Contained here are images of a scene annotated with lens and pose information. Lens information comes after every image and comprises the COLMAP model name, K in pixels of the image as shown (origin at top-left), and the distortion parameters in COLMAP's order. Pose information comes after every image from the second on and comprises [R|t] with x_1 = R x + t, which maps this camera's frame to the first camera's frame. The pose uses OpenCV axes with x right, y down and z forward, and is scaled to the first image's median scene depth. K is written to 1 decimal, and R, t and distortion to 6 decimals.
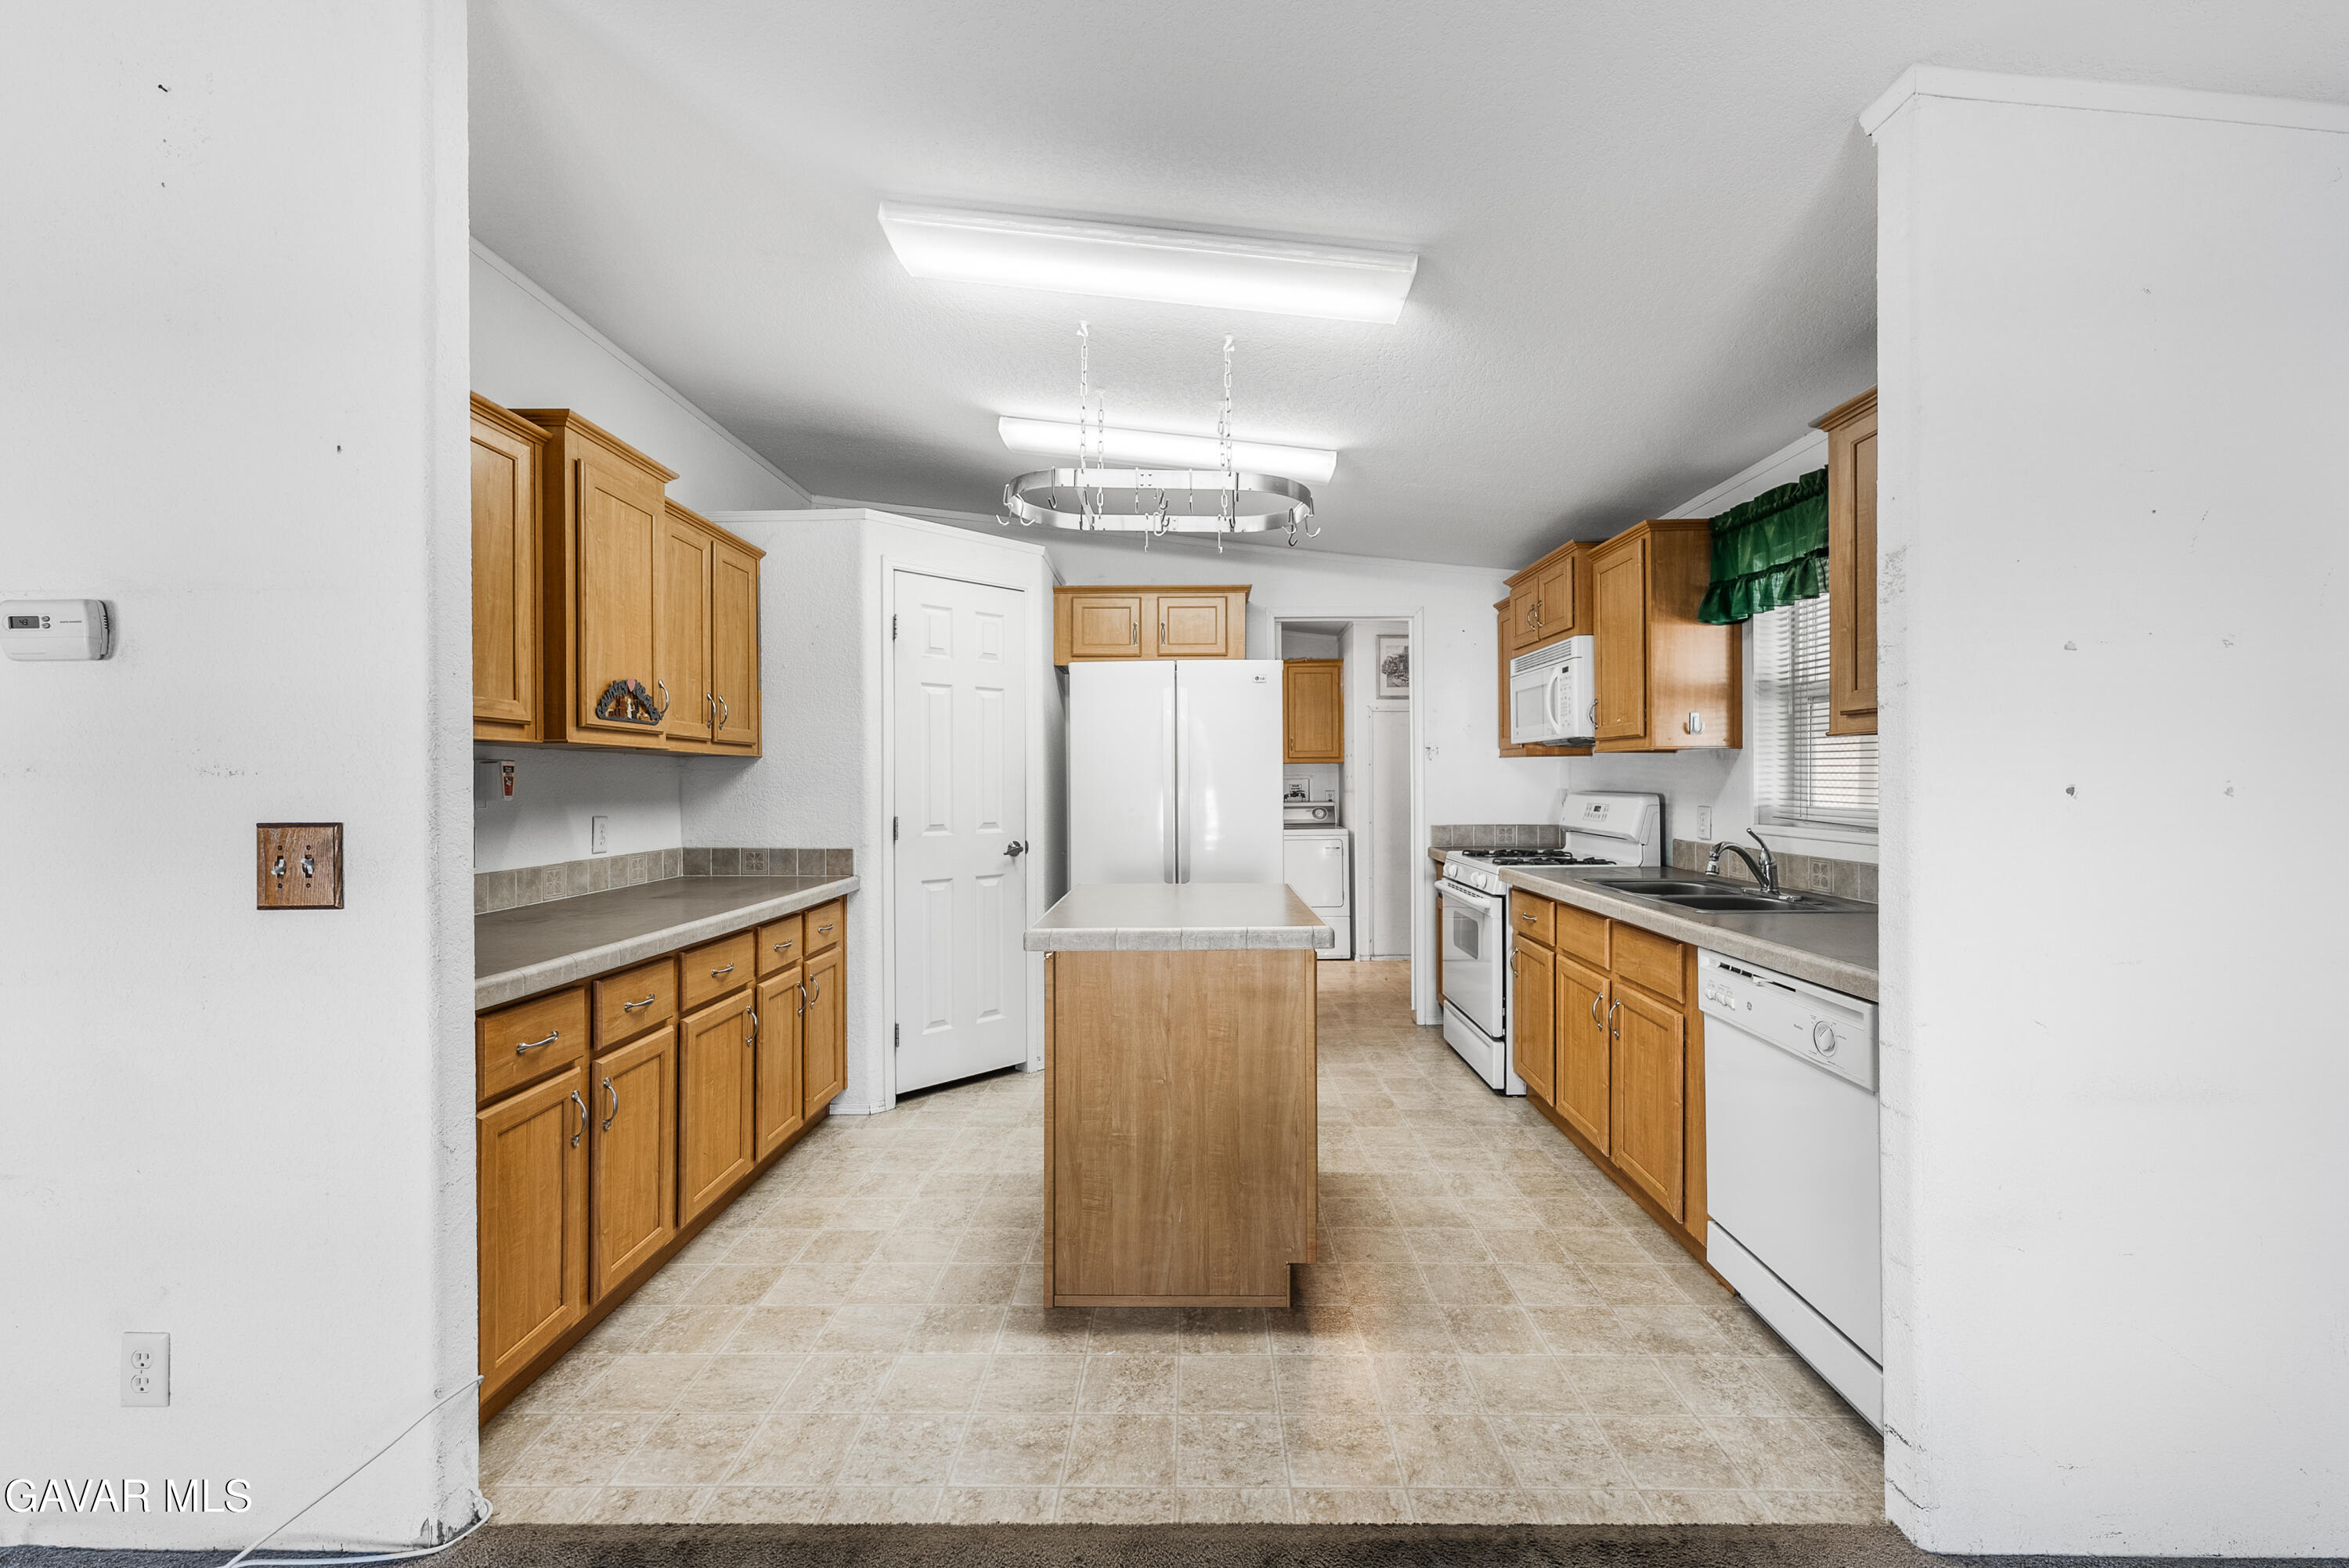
lens RADIAL K [[954.2, 0, 1180.6], [0, 954.2, 777.8], [0, 0, 1]] dist [0.001599, 0.000302]
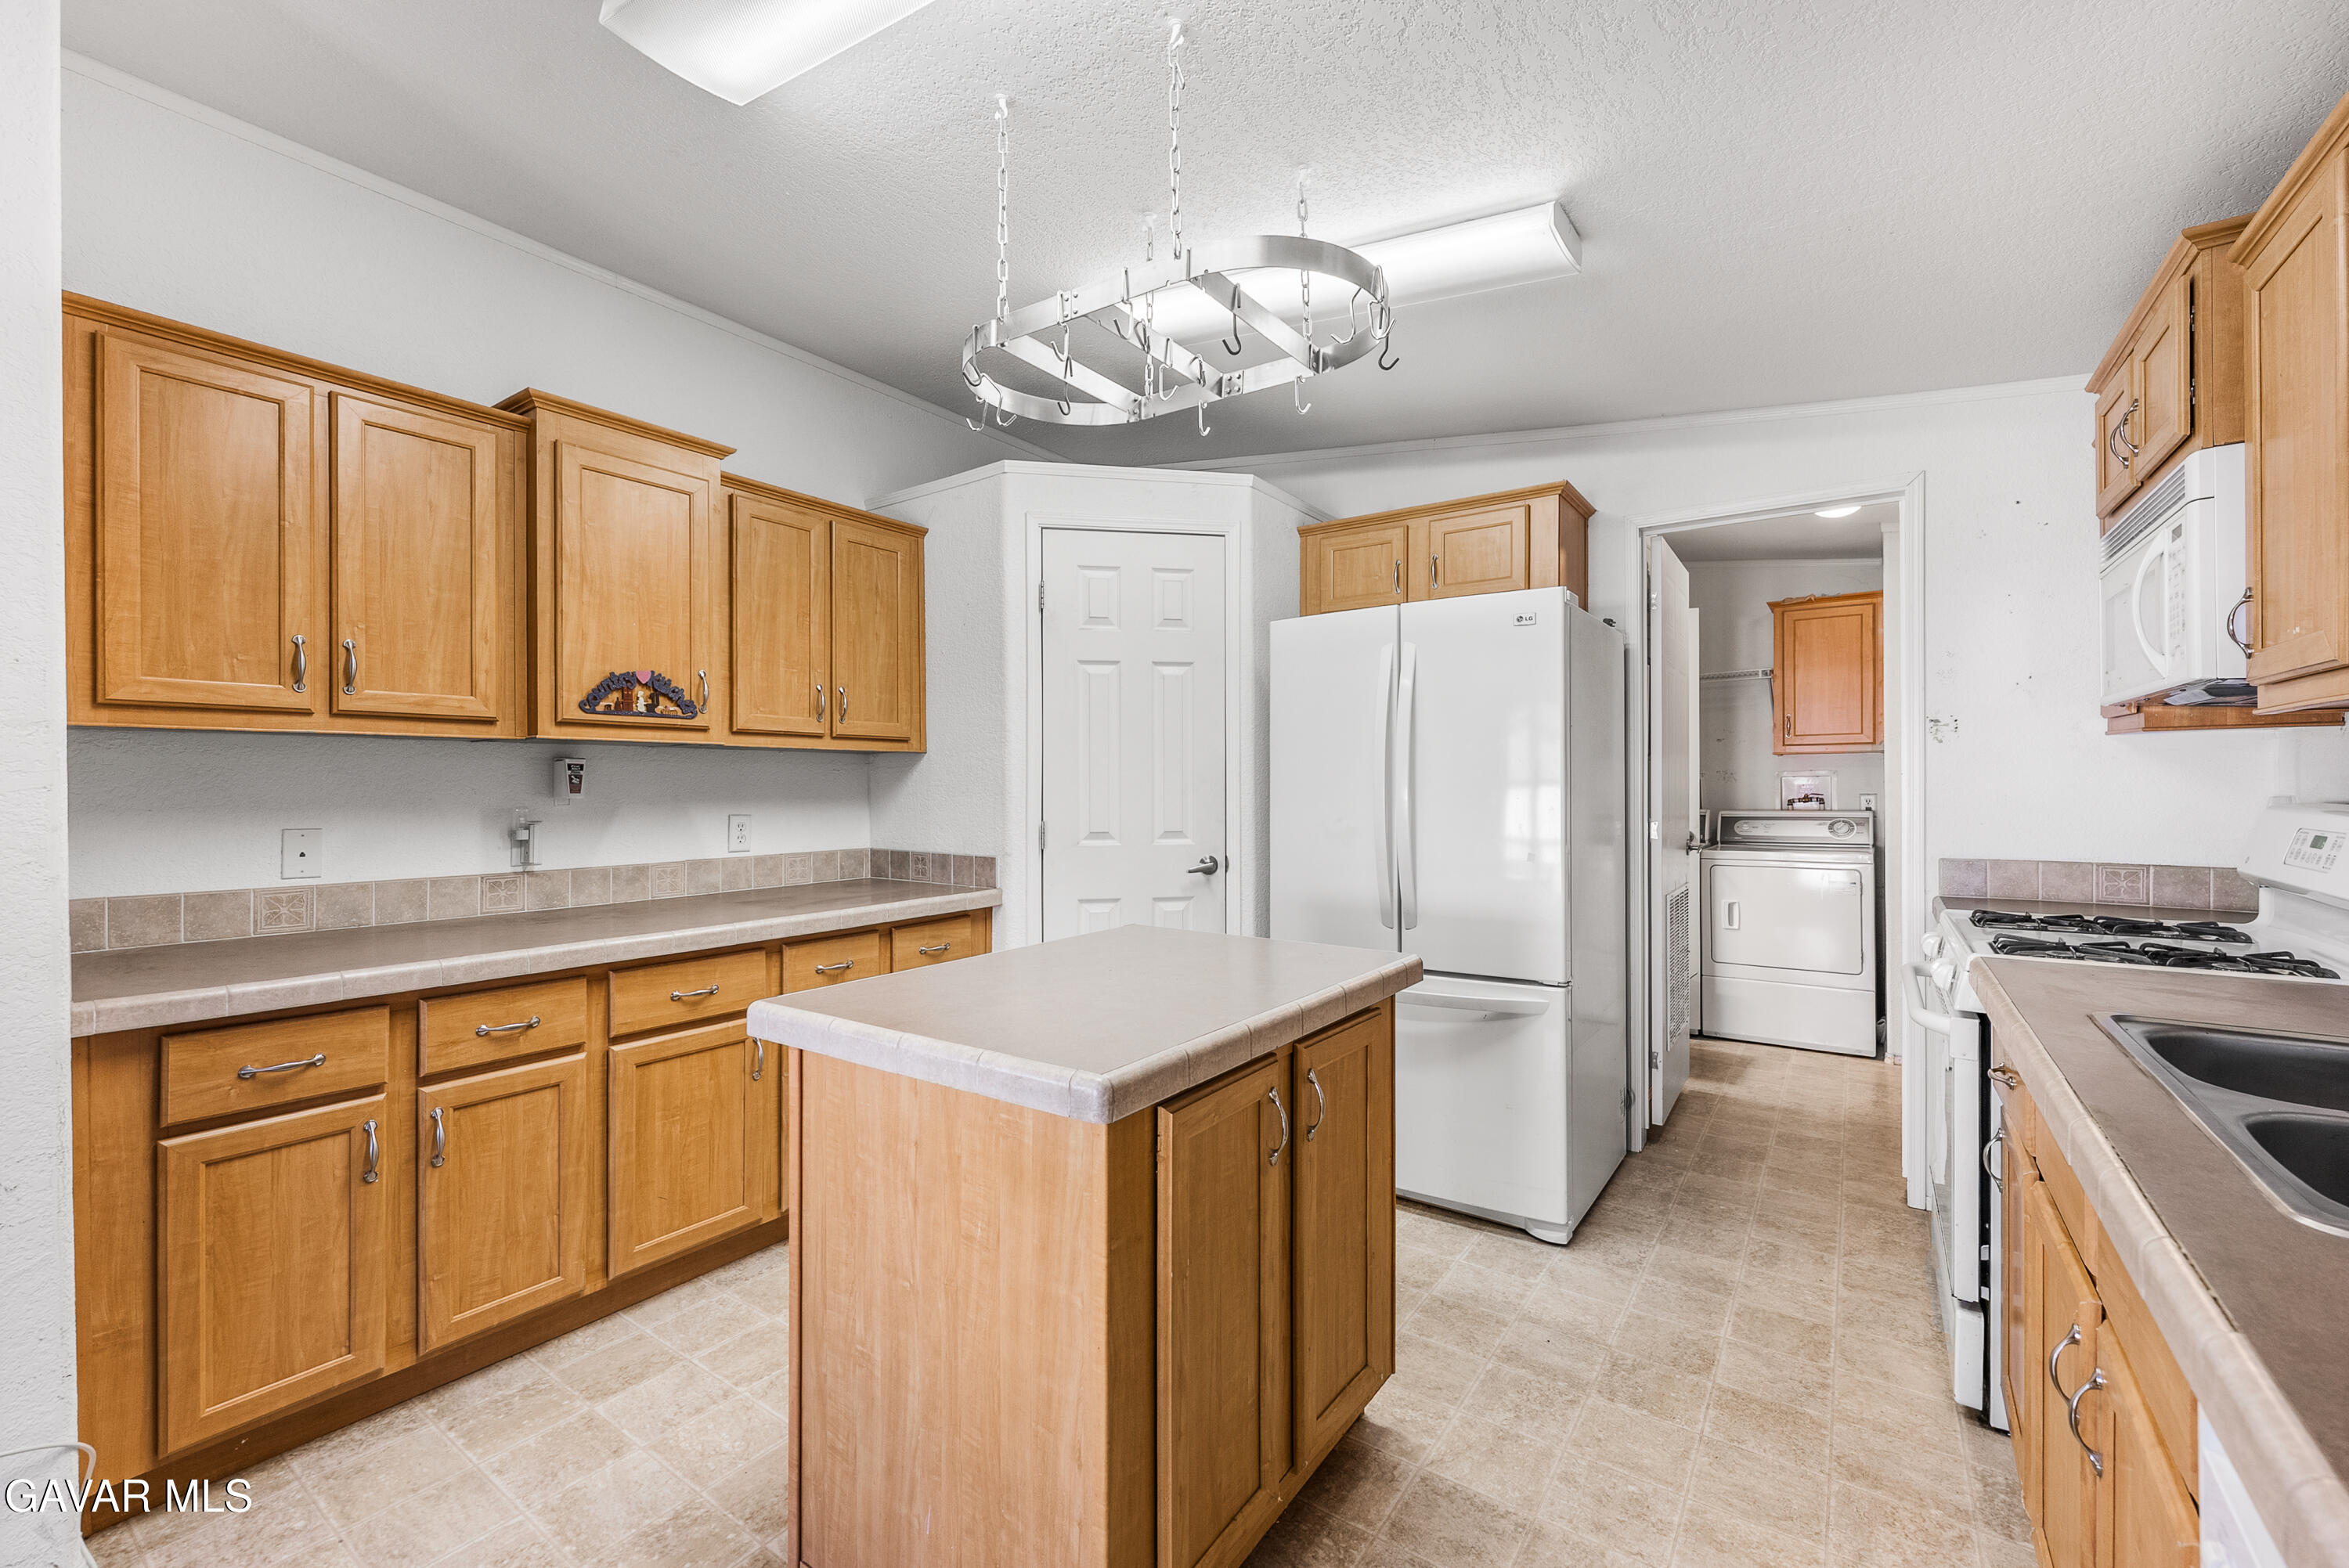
lens RADIAL K [[959.3, 0, 1182.7], [0, 959.3, 780.1], [0, 0, 1]] dist [0.000884, 0.000664]
pose [[0.826139, 0.001033, -0.563465, 0.394523], [0.001593, 0.999990, 0.004170, 0.001437], [0.563463, -0.004343, 0.826130, 0.520808]]
